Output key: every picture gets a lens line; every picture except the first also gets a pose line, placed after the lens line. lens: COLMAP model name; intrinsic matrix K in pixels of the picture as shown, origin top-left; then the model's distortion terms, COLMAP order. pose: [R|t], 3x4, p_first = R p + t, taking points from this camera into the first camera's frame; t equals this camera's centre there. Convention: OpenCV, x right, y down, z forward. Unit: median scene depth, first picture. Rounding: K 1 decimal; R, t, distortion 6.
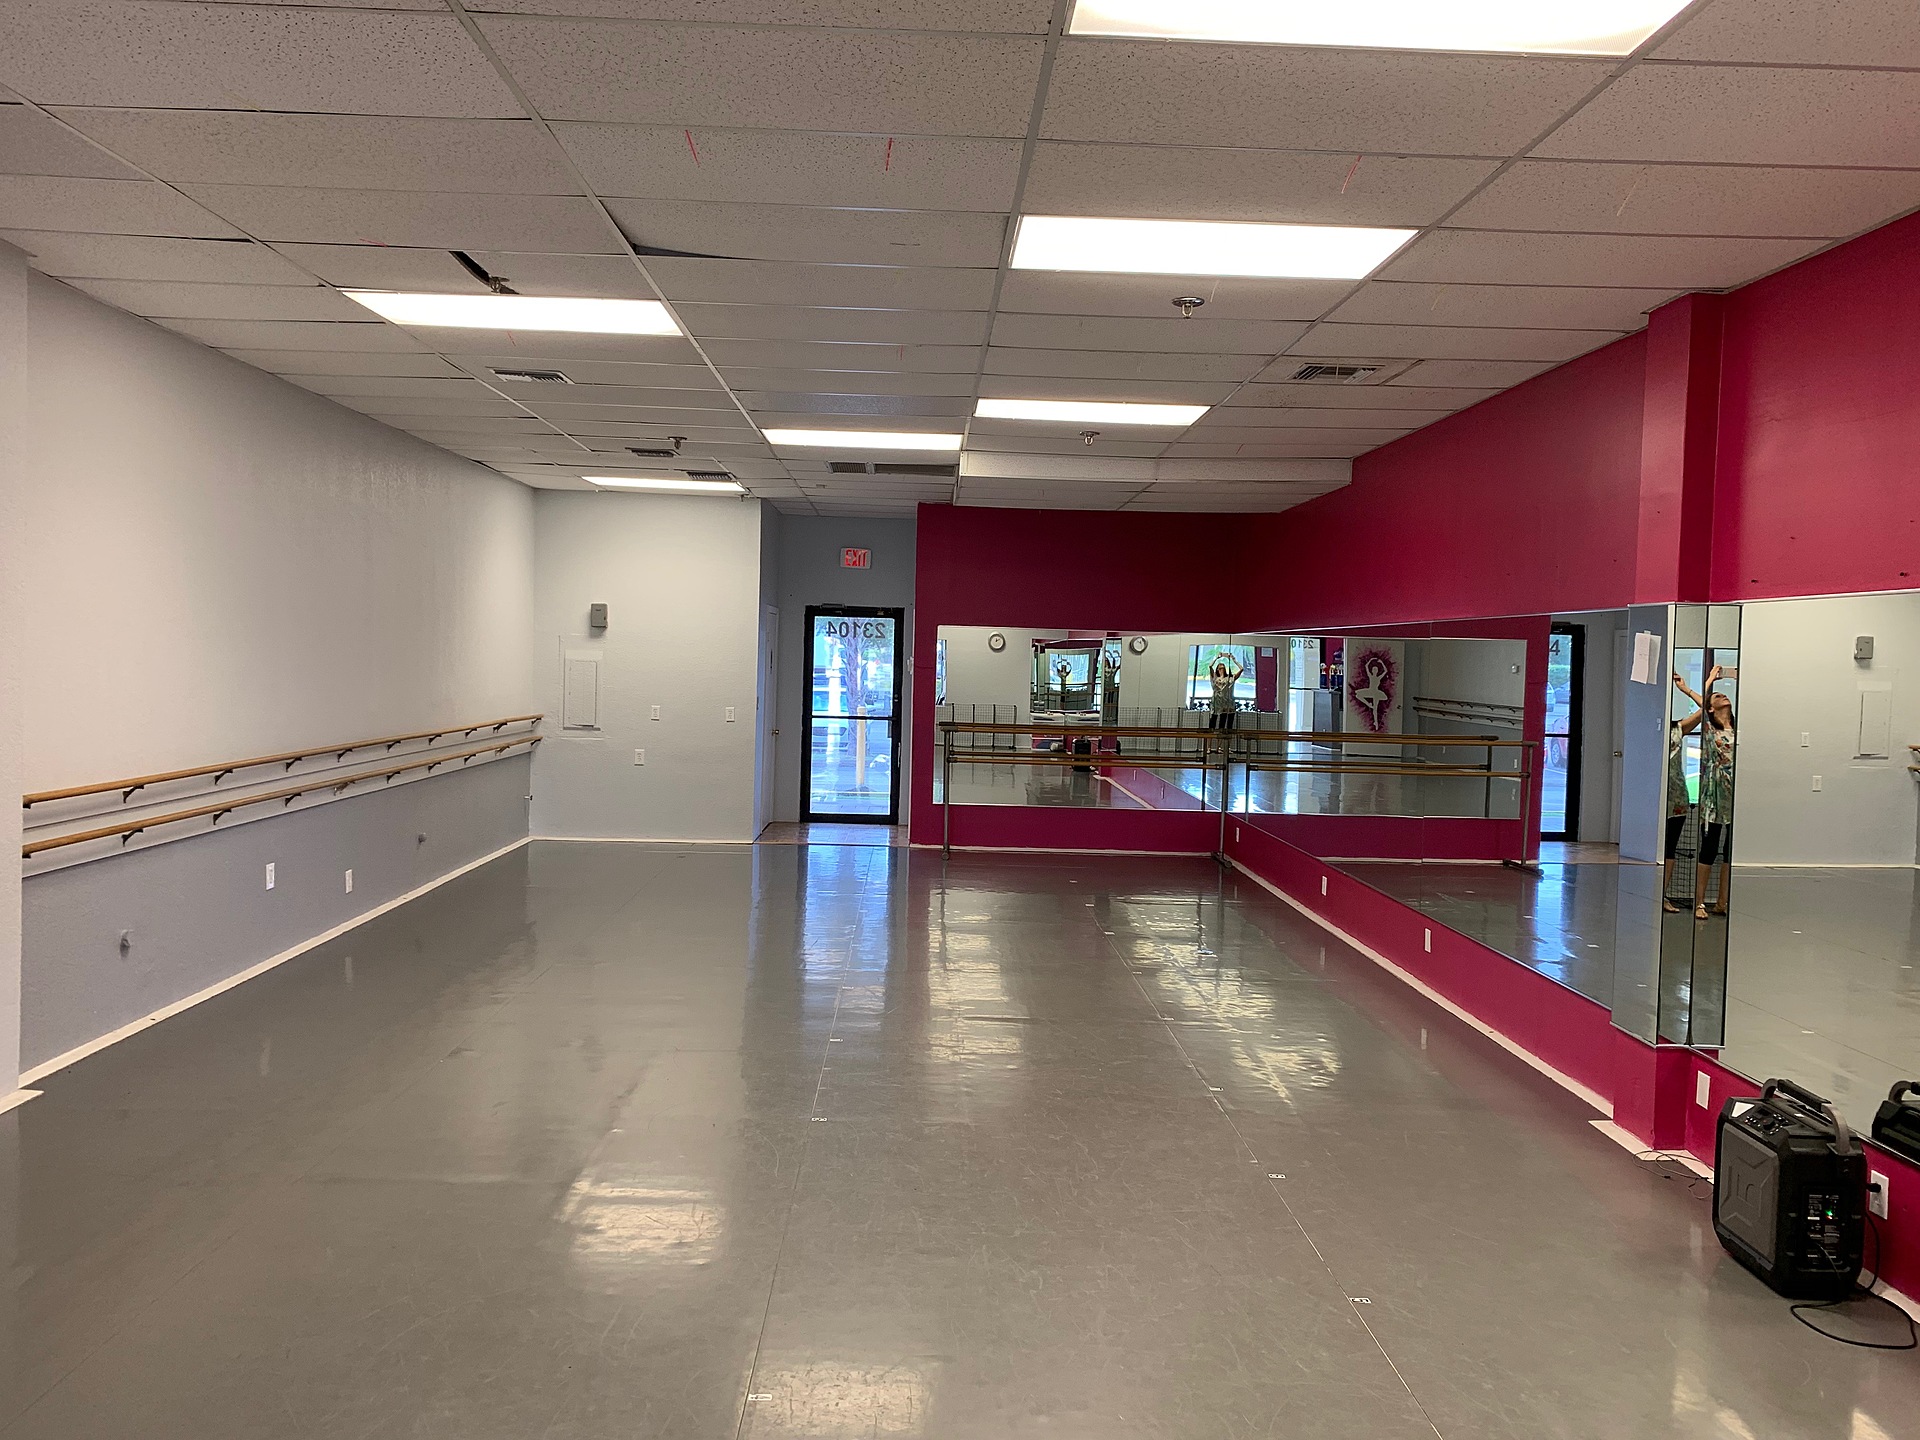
lens RADIAL K [[1462.6, 0, 954.1], [0, 1462.6, 735.3], [0, 0, 1]] dist [0.038016, -0.050102]
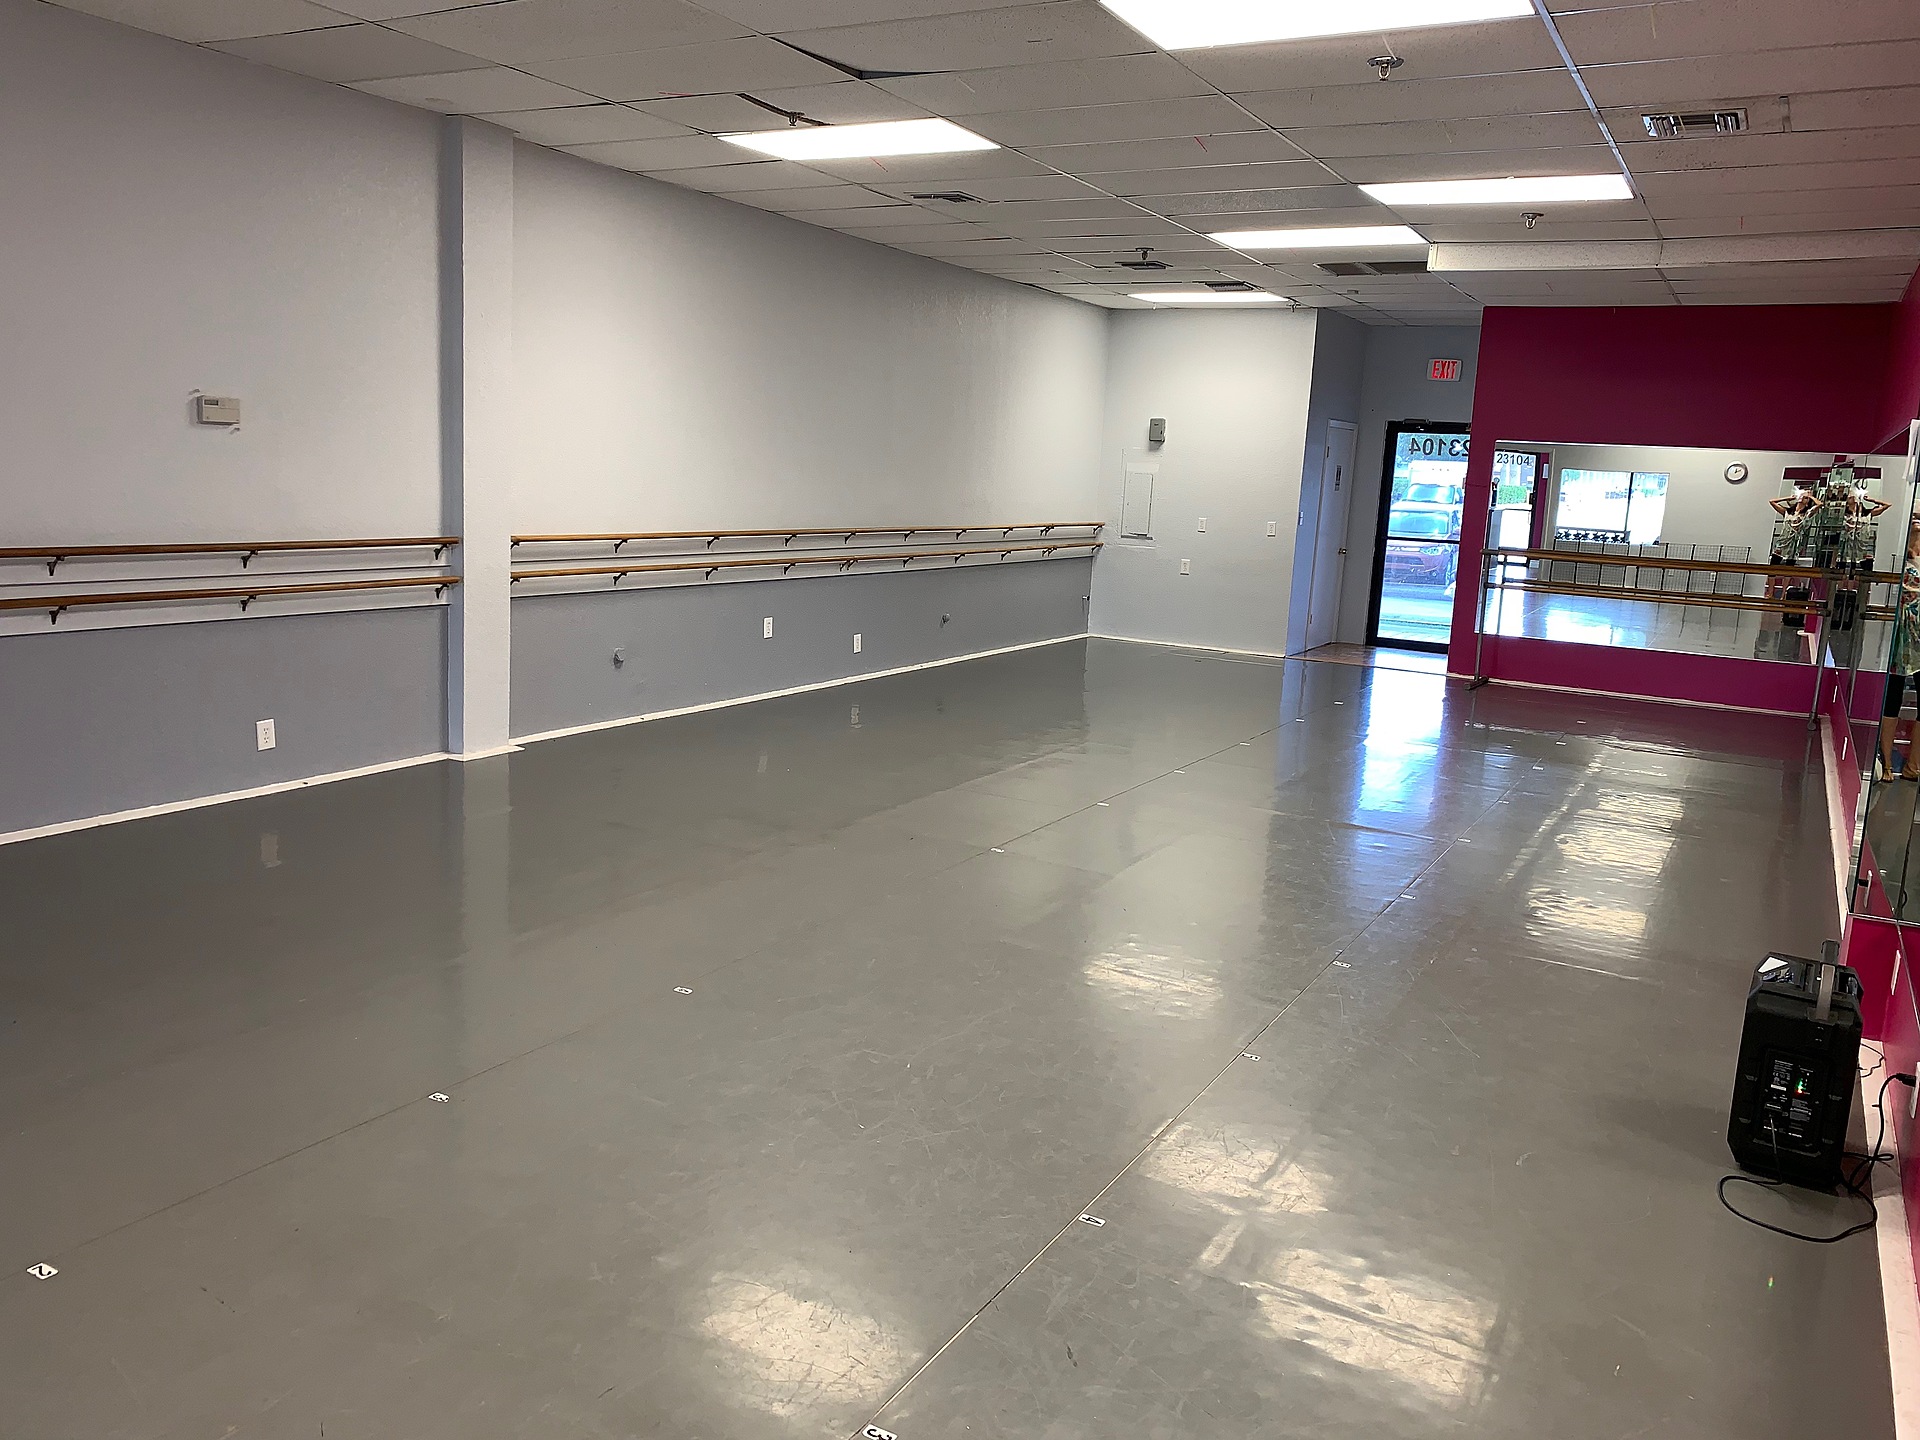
lens RADIAL K [[1464.4, 0, 957.0], [0, 1464.4, 696.7], [0, 0, 1]] dist [0.141079, -0.232234]
pose [[0.852831, 0.098645, -0.512785, 0.204402], [-0.056375, 0.993648, 0.097389, 0.014615], [0.519135, -0.054148, 0.852975, 0.006033]]
